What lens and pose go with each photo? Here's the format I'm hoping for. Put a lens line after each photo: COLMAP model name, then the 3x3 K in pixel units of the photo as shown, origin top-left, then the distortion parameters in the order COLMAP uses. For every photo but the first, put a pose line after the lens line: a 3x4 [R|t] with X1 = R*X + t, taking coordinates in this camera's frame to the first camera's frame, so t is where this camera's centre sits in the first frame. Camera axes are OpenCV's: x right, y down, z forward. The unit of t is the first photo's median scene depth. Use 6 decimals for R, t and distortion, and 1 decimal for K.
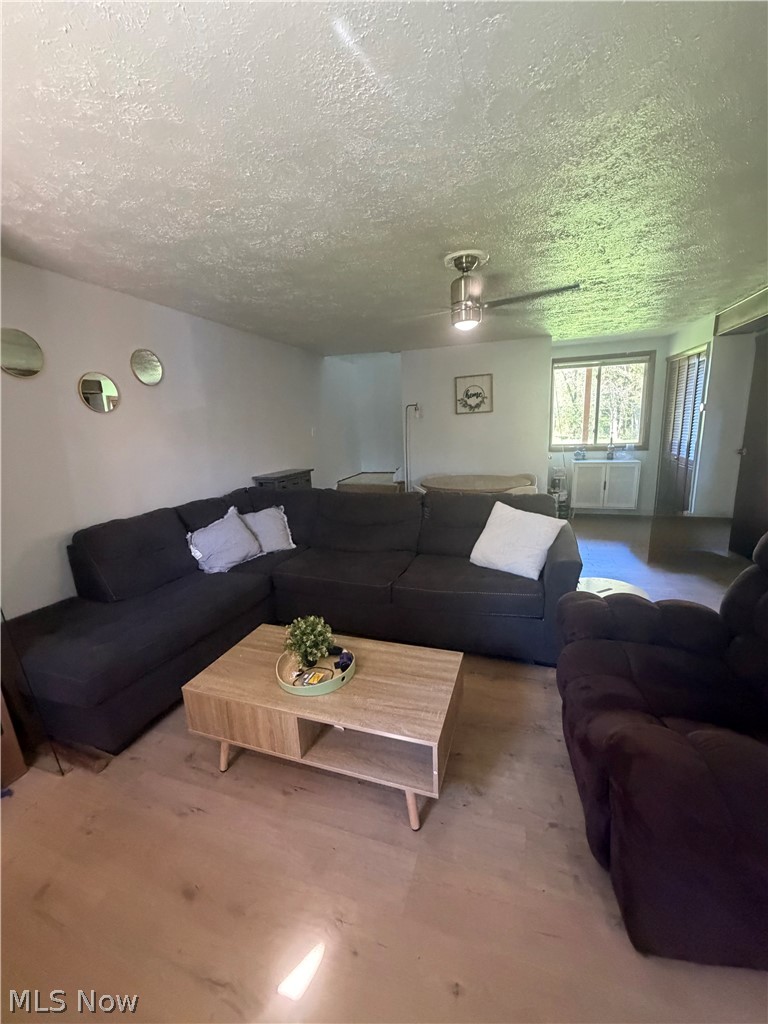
lens RADIAL K [[408.7, 0, 382.8], [0, 408.7, 512.0], [0, 0, 1]] dist [0.002327, -0.001449]
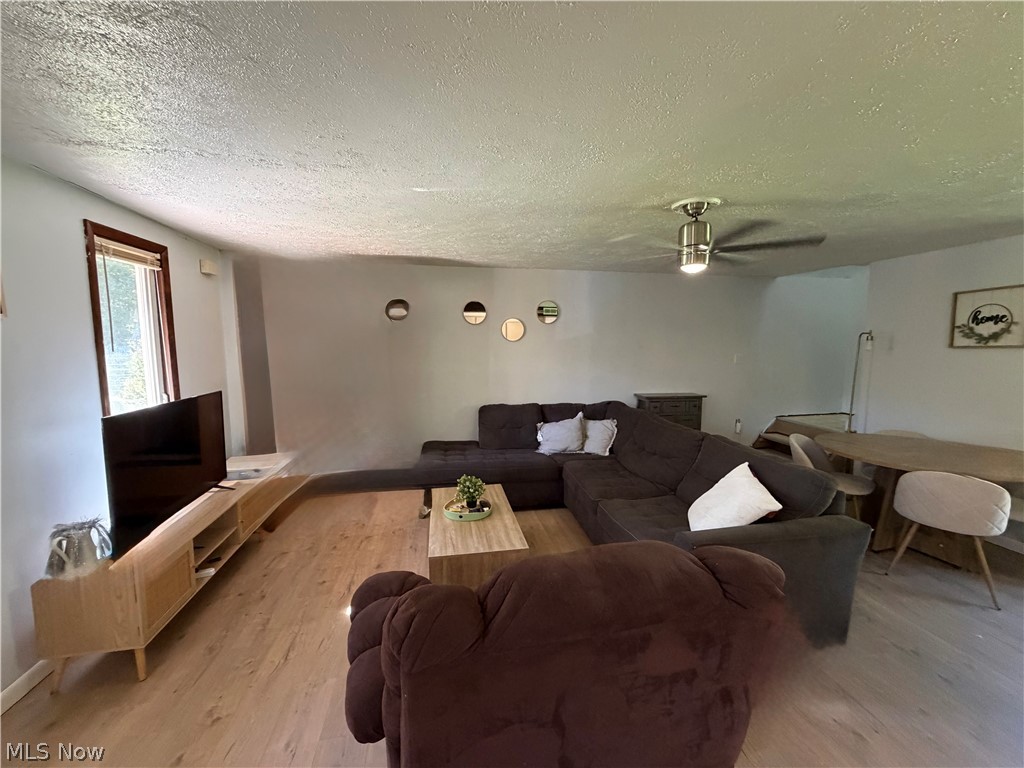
lens RADIAL K [[408.7, 0, 506.2], [0, 408.7, 385.9], [0, 0, 1]] dist [0.002327, -0.001449]
pose [[0.478863, 0.130504, -0.868135, 0.637372], [-0.203560, 0.978444, 0.034803, -0.091068], [0.853964, 0.160051, 0.495106, 0.131696]]
